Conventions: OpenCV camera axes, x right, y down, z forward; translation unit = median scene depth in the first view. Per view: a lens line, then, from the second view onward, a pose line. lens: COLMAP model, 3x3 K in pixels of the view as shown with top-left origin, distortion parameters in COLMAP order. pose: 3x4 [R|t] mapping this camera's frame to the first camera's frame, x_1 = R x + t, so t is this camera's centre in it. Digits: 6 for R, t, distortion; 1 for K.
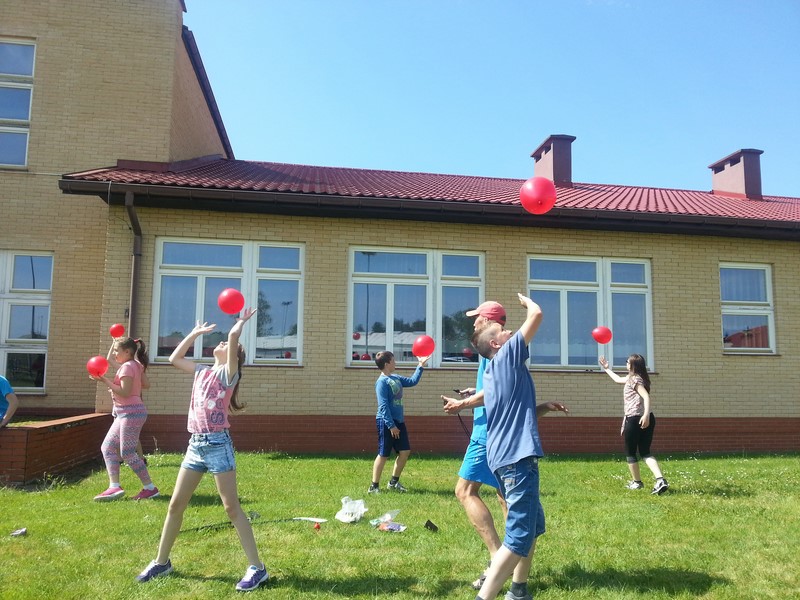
lens RADIAL K [[658.5, 0, 417.4], [0, 658.5, 296.7], [0, 0, 1]] dist [0.023233, -0.083048]
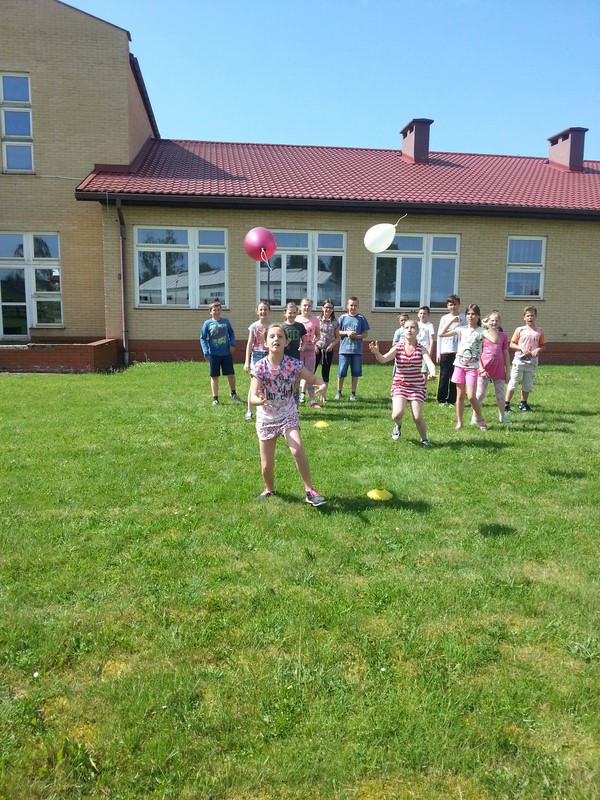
lens RADIAL K [[638.0, 0, 297.9], [0, 638.0, 441.8], [0, 0, 1]] dist [0.013137, -0.071925]
pose [[0.999395, 0.003975, -0.034554, 0.041111], [0.007198, 0.948304, 0.317281, -0.072532], [0.034029, -0.317338, 0.947702, -0.510362]]
